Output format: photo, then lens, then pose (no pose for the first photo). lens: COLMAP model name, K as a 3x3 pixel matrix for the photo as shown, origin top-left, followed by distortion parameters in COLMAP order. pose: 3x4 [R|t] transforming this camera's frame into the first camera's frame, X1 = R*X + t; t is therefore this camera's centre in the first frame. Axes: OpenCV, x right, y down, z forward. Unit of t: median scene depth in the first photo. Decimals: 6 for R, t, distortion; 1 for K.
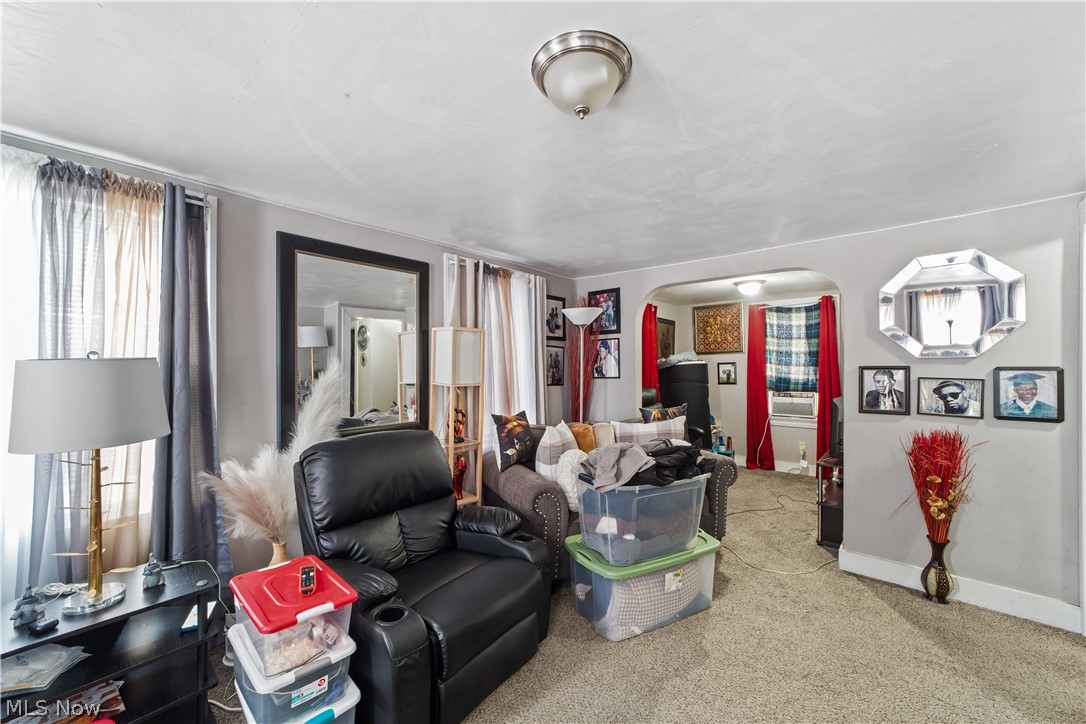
lens RADIAL K [[417.2, 0, 547.7], [0, 417.2, 364.7], [0, 0, 1]] dist [0.001614, 0.000081]
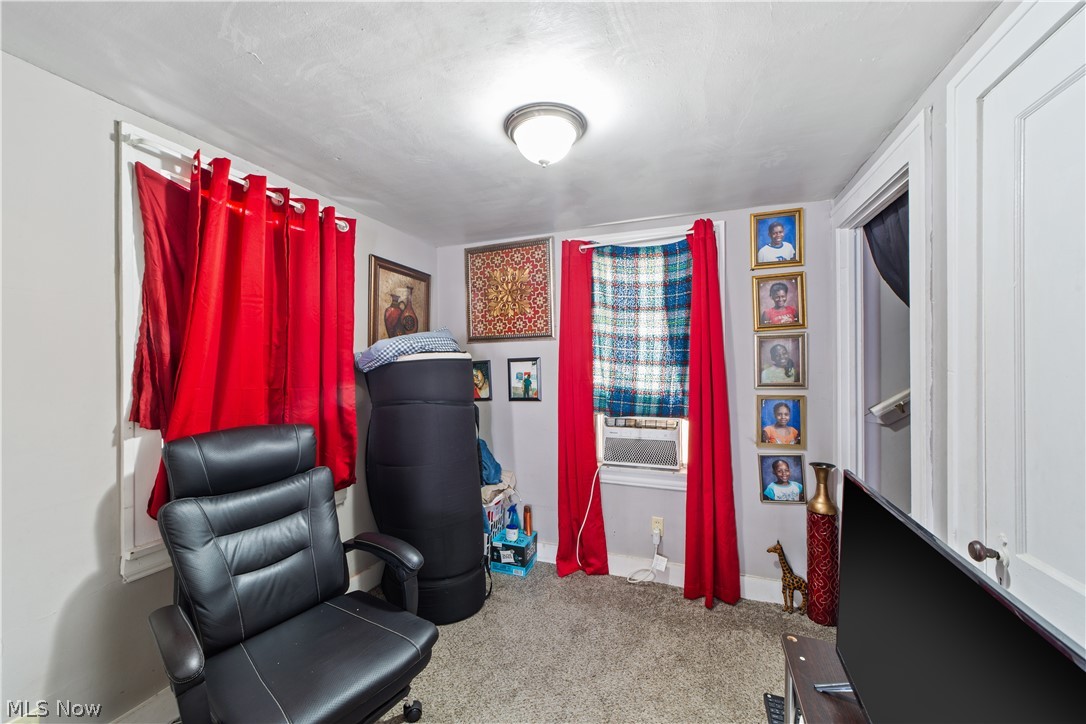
lens RADIAL K [[417.2, 0, 540.2], [0, 417.2, 363.6], [0, 0, 1]] dist [0.001614, 0.000081]
pose [[0.942775, 0.001885, 0.333426, 0.304354], [-0.001465, 0.999998, -0.001512, 0.002501], [-0.333428, 0.000937, 0.942775, 0.563305]]
